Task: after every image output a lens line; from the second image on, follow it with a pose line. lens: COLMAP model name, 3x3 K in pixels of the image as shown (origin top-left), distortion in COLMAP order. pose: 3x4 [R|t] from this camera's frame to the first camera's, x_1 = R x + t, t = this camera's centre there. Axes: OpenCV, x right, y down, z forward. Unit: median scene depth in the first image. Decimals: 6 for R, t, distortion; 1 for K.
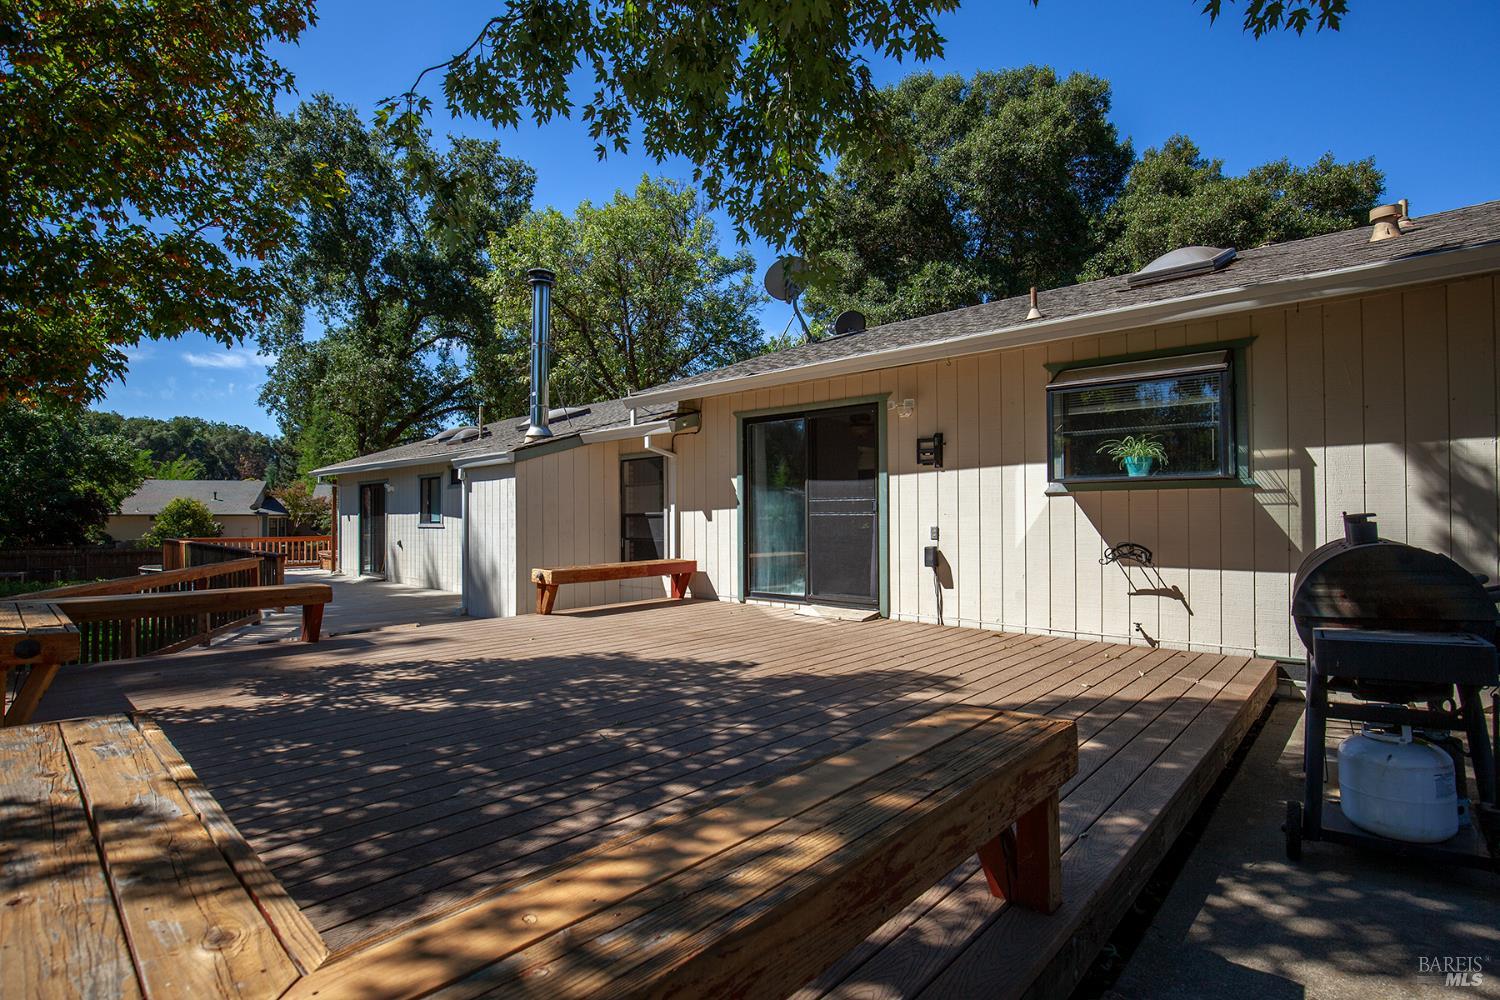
lens RADIAL K [[726.3, 0, 750.0], [0, 726.3, 500.0], [0, 0, 1]] dist [-0.002523, -0.000303]
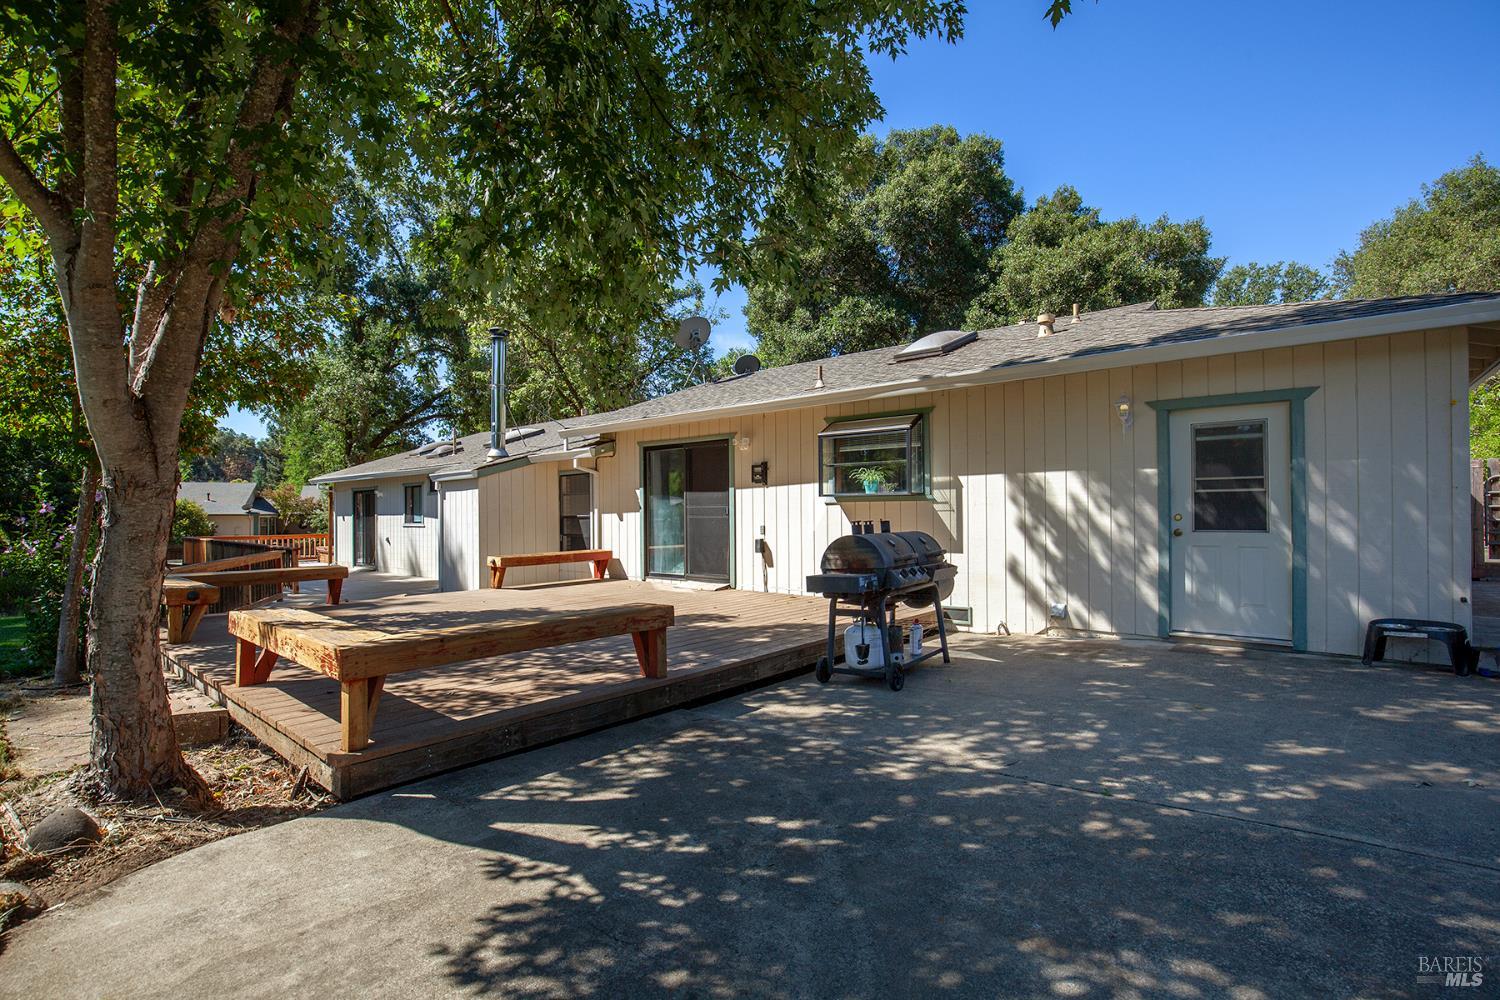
lens RADIAL K [[696.5, 0, 750.0], [0, 696.5, 500.0], [0, 0, 1]] dist [-0.009943, 0.000052]
pose [[0.999284, -0.003673, 0.037653, 0.078605], [0.003528, 0.999986, 0.003935, -0.008850], [-0.037667, -0.003799, 0.999283, -0.181770]]
